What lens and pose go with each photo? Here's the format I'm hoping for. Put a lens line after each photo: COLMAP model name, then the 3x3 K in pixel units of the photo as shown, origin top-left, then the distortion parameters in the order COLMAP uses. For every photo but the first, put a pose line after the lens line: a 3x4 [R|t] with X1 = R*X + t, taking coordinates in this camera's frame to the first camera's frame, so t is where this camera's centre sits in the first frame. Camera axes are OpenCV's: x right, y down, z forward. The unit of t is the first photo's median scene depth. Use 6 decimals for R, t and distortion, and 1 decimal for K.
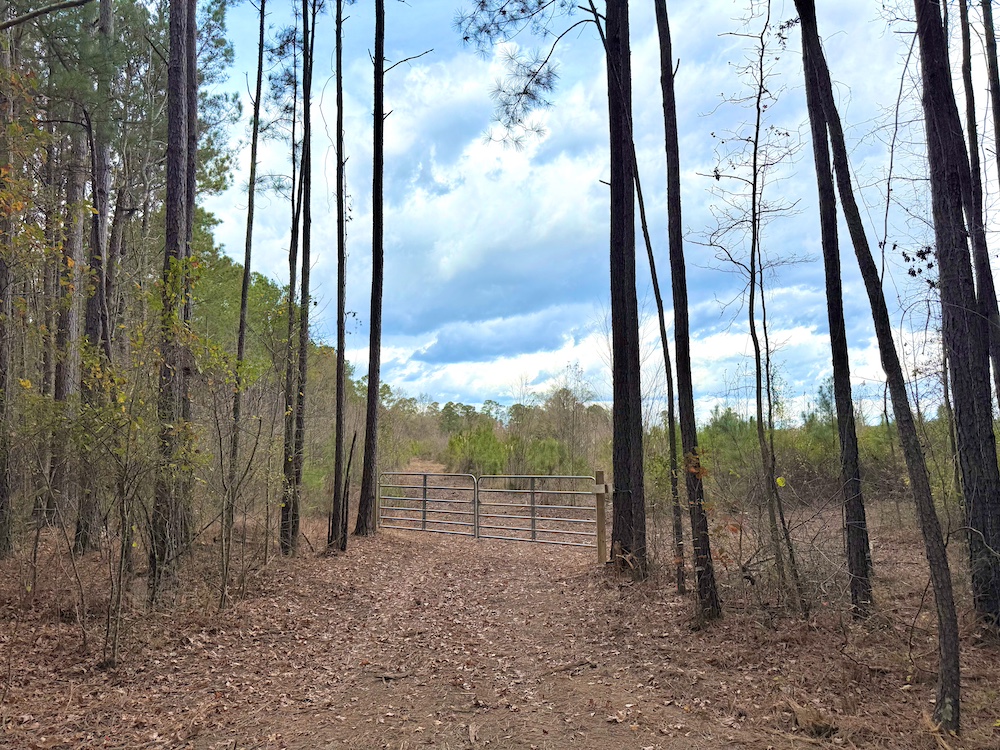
lens RADIAL K [[707.4, 0, 500.0], [0, 707.4, 375.0], [0, 0, 1]] dist [0.121223, -0.157993]
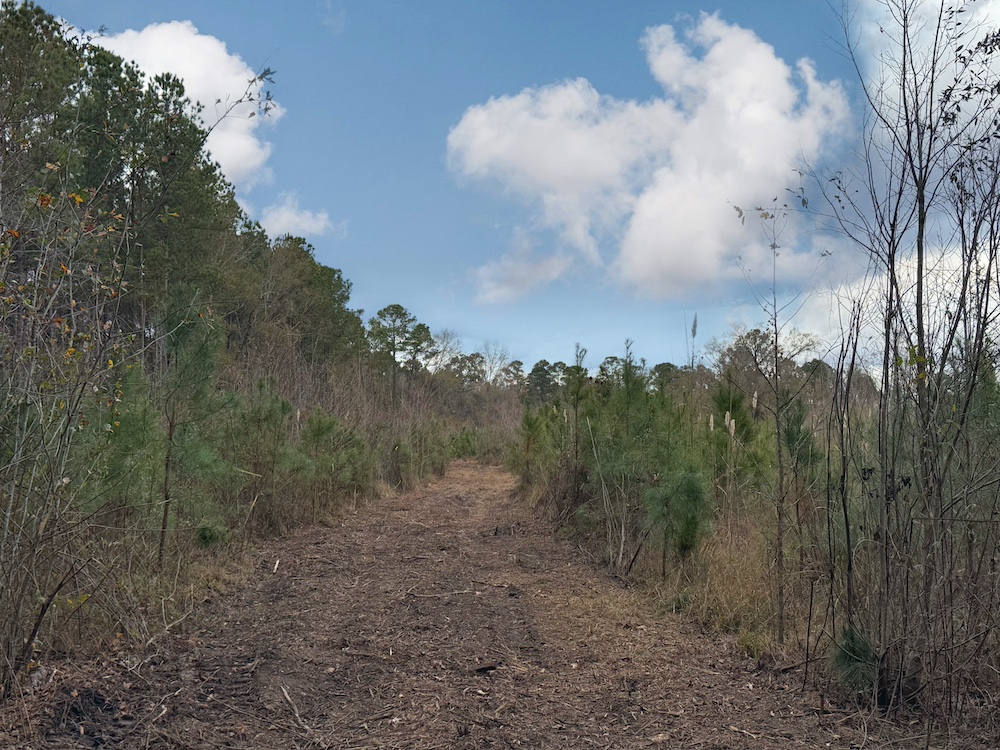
lens RADIAL K [[1035.9, 0, 500.0], [0, 1035.9, 375.0], [0, 0, 1]] dist [0.002625, 0.000375]
pose [[0.993002, -0.009734, -0.117692, -0.008634], [0.013880, 0.999310, 0.034459, 0.023569], [0.117275, -0.035852, 0.992452, 0.205709]]
